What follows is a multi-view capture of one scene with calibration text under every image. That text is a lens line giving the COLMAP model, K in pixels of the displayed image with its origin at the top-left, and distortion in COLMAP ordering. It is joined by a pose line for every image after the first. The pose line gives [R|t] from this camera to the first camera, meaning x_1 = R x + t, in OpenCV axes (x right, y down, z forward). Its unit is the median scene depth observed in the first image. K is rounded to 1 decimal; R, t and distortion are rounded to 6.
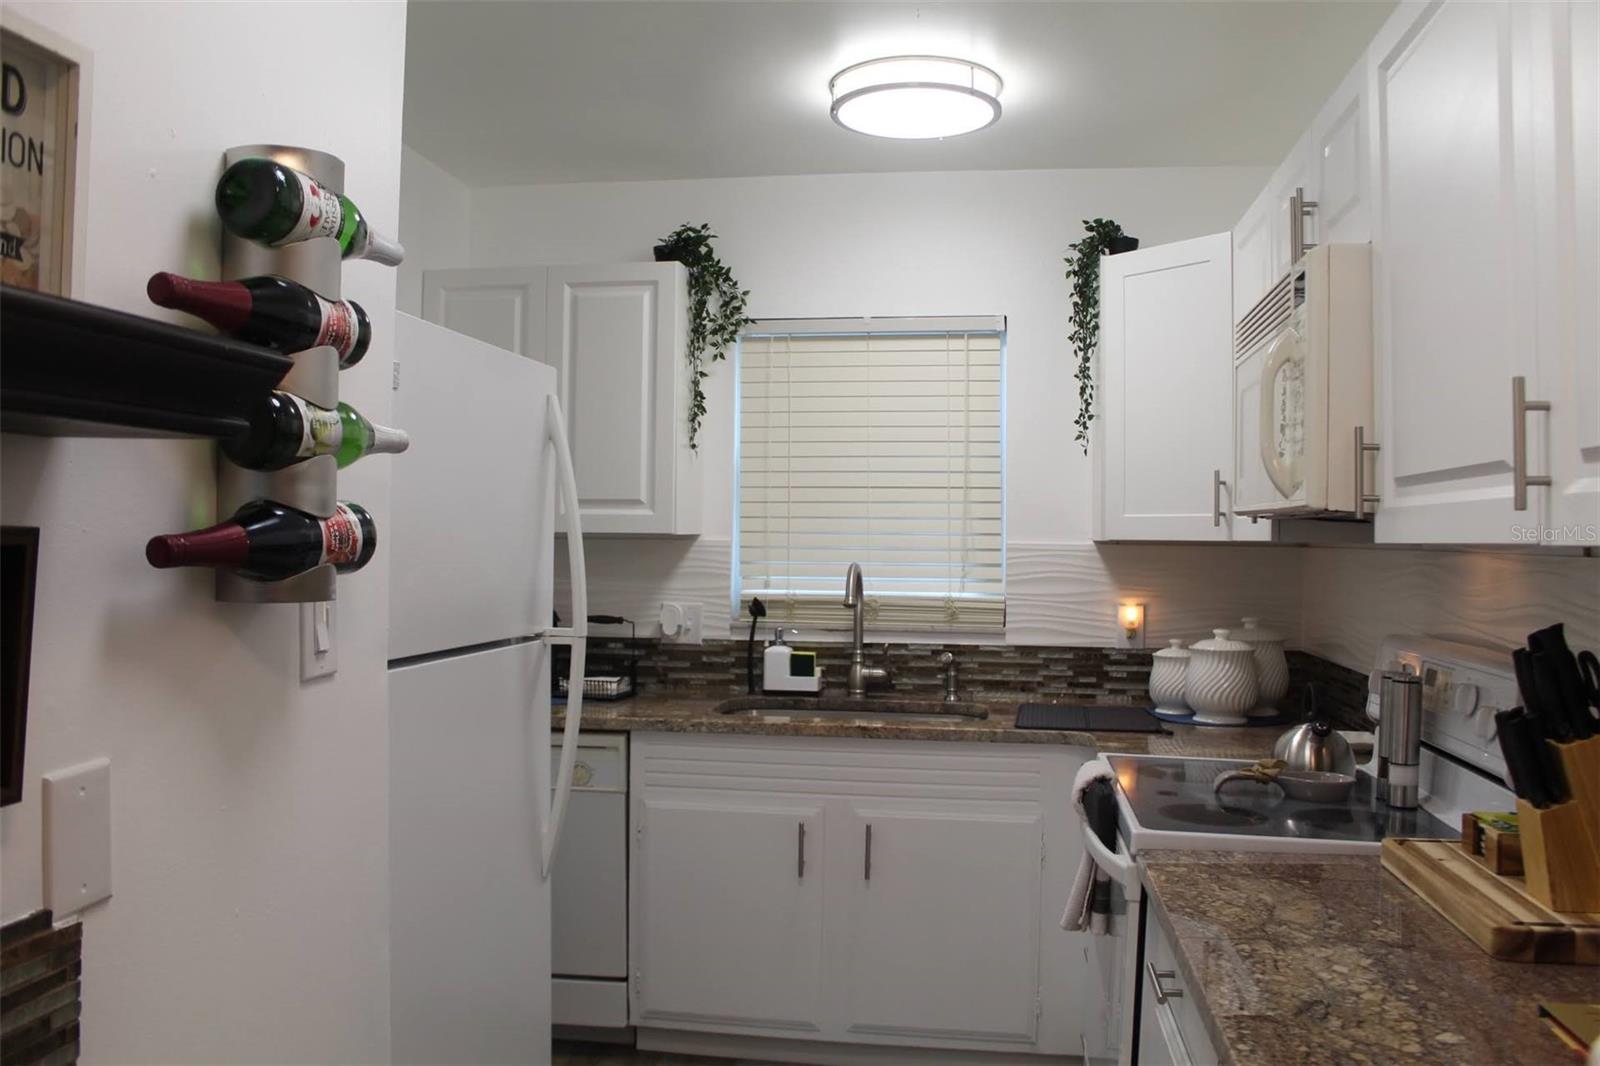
lens RADIAL K [[1325.2, 0, 800.7], [0, 1325.2, 514.6], [0, 0, 1]] dist [-0.171168, 0.155468]
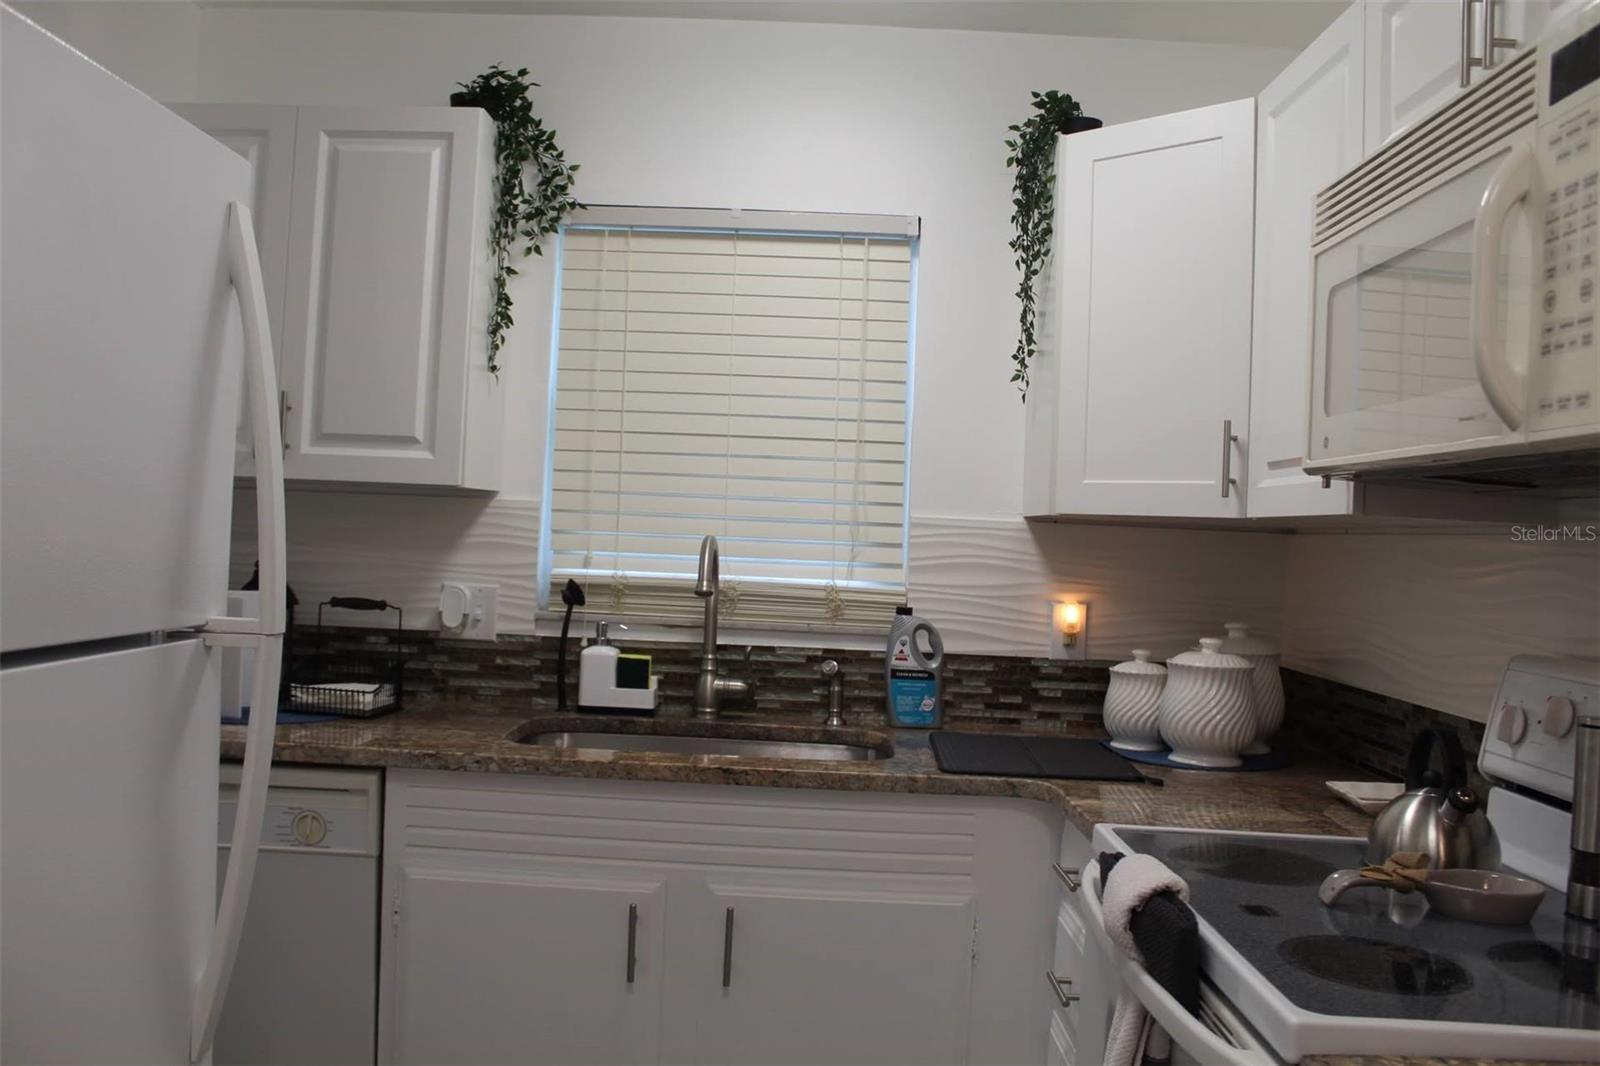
lens RADIAL K [[1325.2, 0, 800.7], [0, 1325.2, 514.6], [0, 0, 1]] dist [-0.171168, 0.155468]
pose [[0.988734, 0.034029, 0.145767, -0.016555], [-0.034984, 0.999380, 0.003998, 0.020026], [-0.145540, -0.009053, 0.989311, 0.265502]]
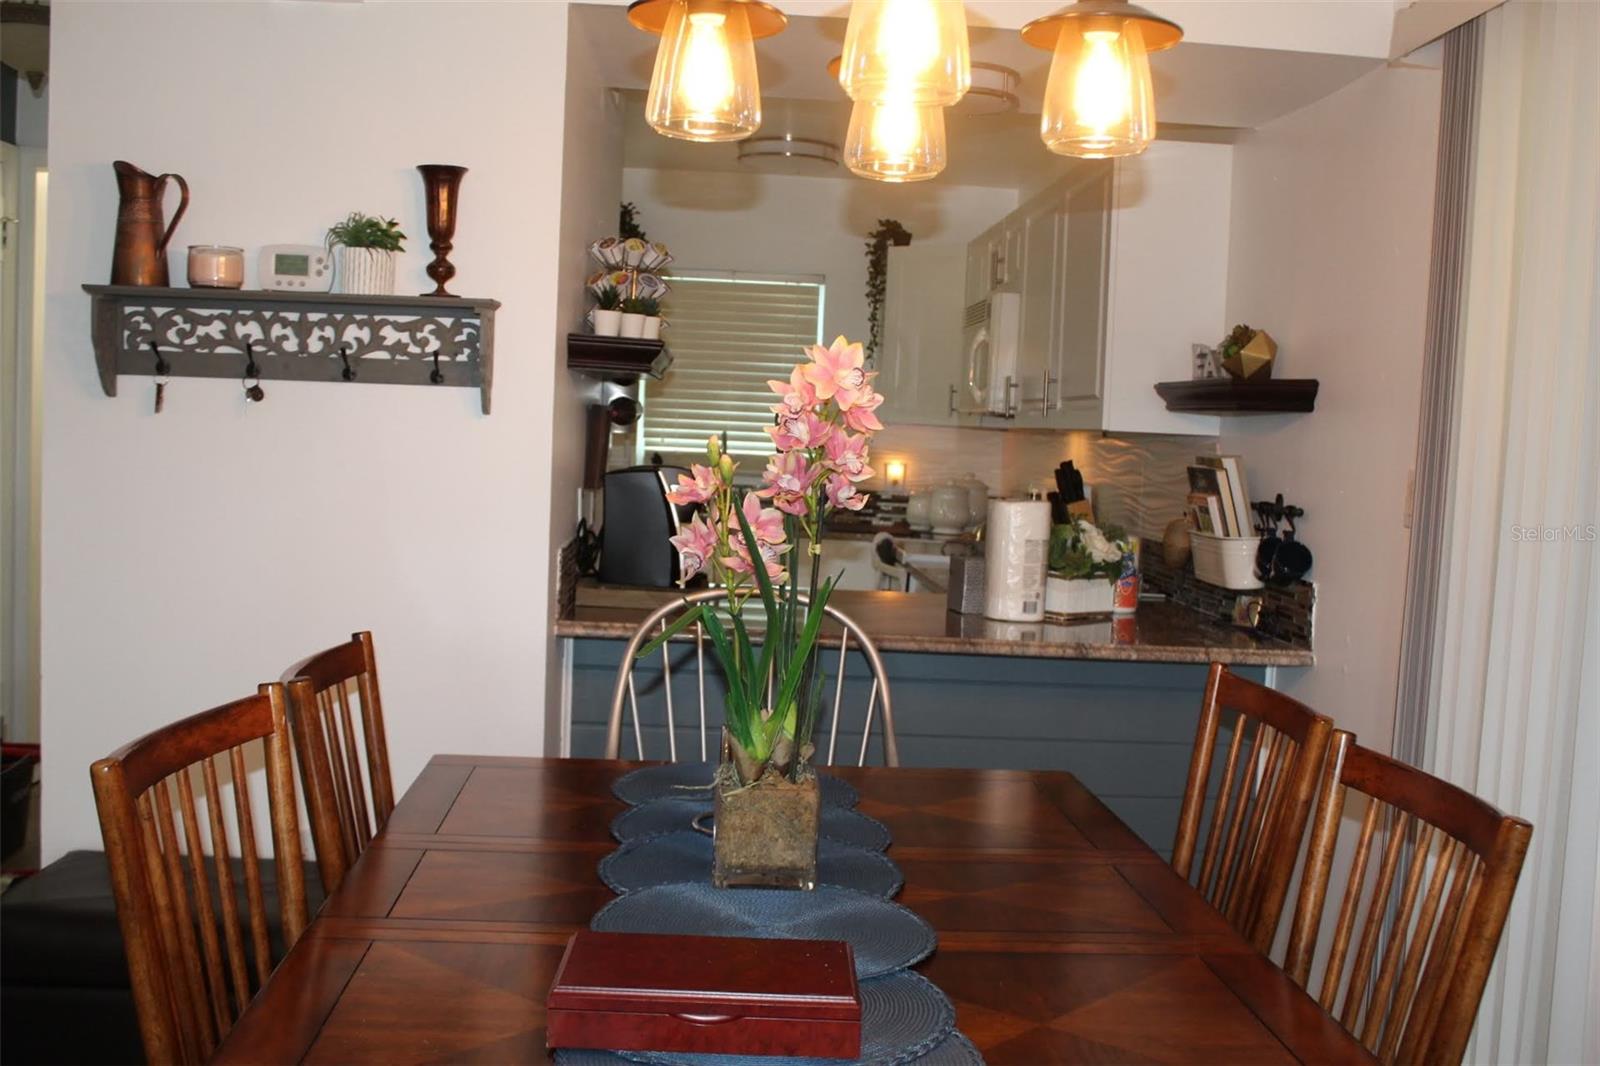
lens RADIAL K [[1659.1, 0, 800.0], [0, 1659.1, 533.0], [0, 0, 1]] dist [-0.001334, -0.000420]
pose [[0.979073, 0.022317, 0.202283, -0.265025], [-0.039242, 0.996018, 0.080047, -0.004545], [-0.199692, -0.086310, 0.976050, -0.941461]]
